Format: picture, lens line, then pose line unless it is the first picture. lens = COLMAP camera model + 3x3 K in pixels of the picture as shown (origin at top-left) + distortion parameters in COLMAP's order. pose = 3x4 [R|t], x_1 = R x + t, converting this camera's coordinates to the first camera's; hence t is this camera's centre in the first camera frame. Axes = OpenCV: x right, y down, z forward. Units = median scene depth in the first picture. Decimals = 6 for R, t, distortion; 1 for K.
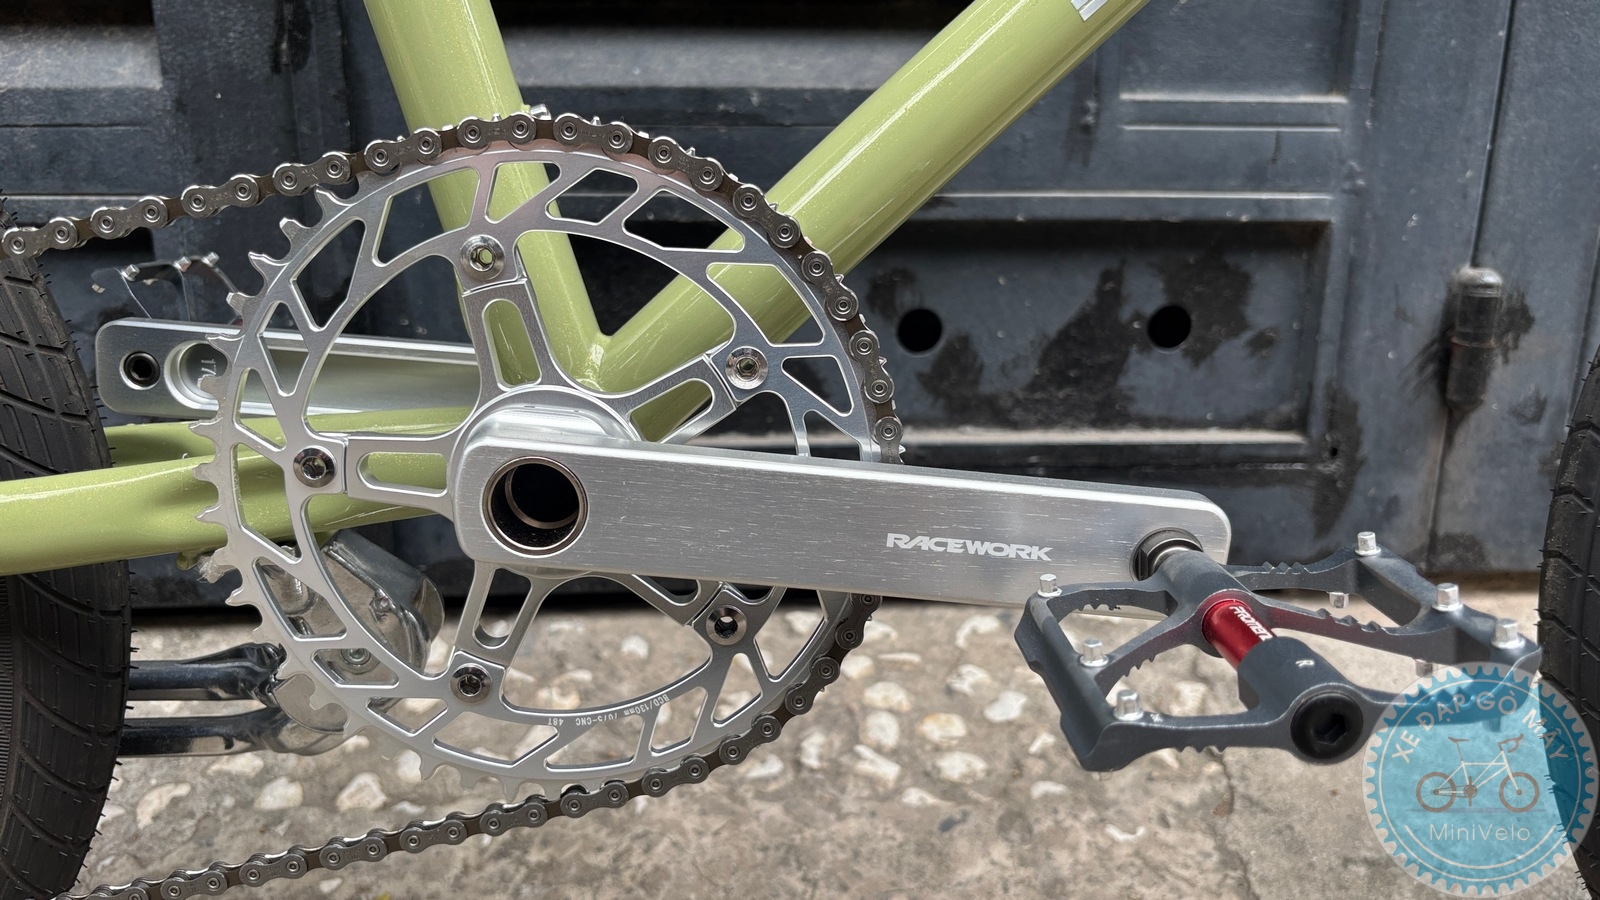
lens RADIAL K [[1237.1, 0, 797.6], [0, 1237.1, 465.3], [0, 0, 1]] dist [-0.006814, 0.002556]
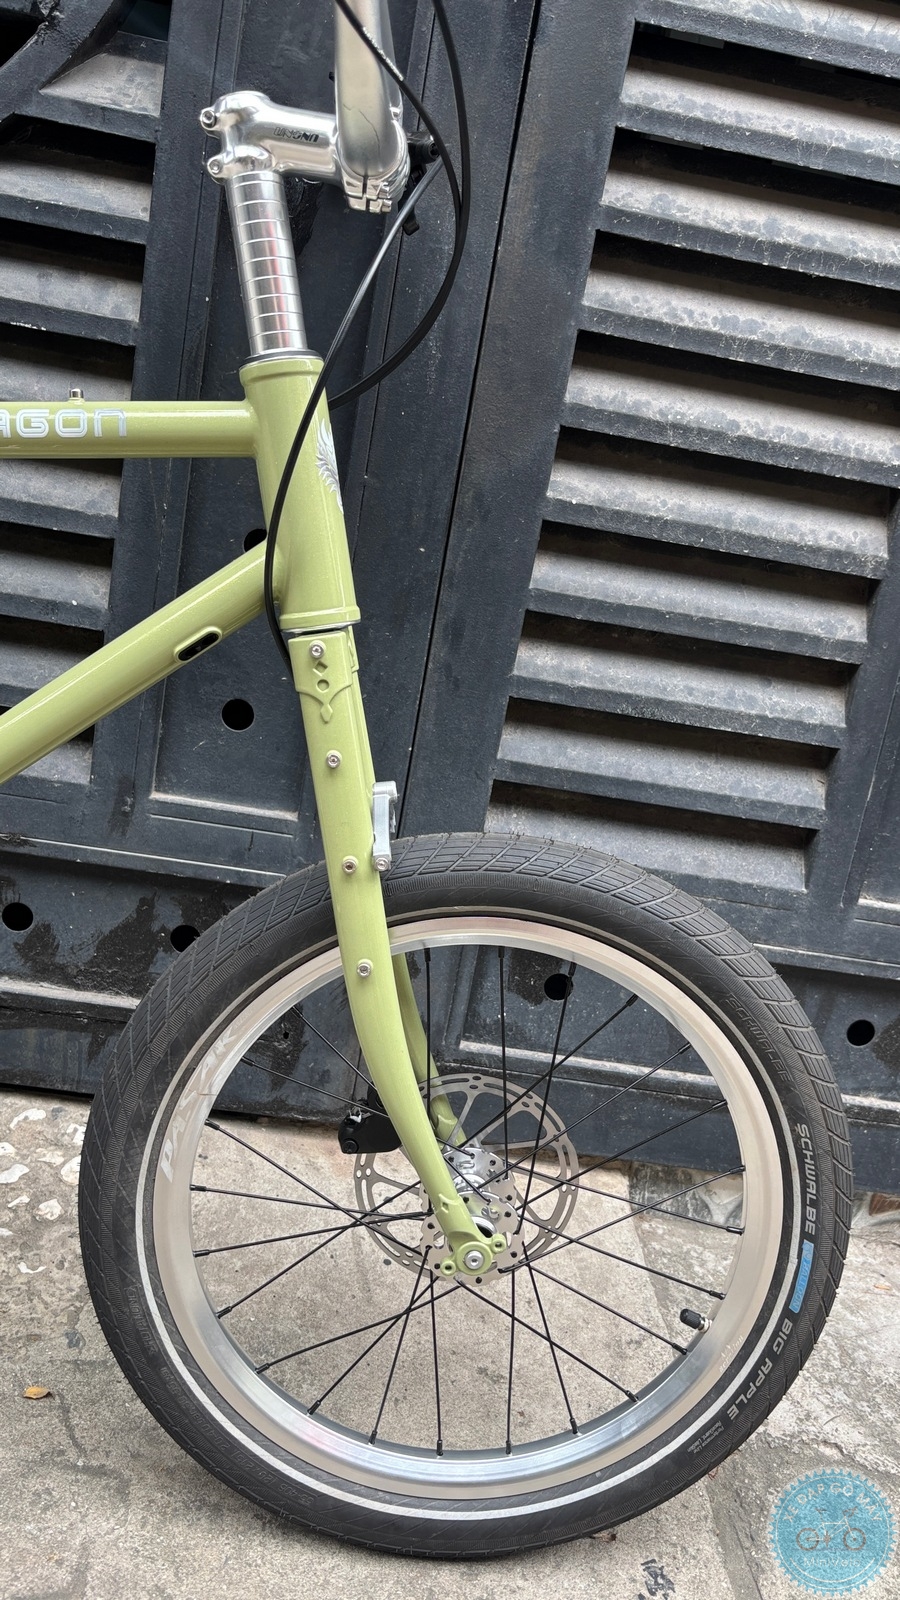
lens RADIAL K [[1231.3, 0, 450.0], [0, 1231.3, 800.0], [0, 0, 1]] dist [0.074757, -0.105349]
pose [[0.986492, 0.160621, 0.032161, 0.646992], [-0.158555, 0.985593, -0.058886, -0.287416], [-0.041156, 0.052992, 0.997746, -0.654772]]
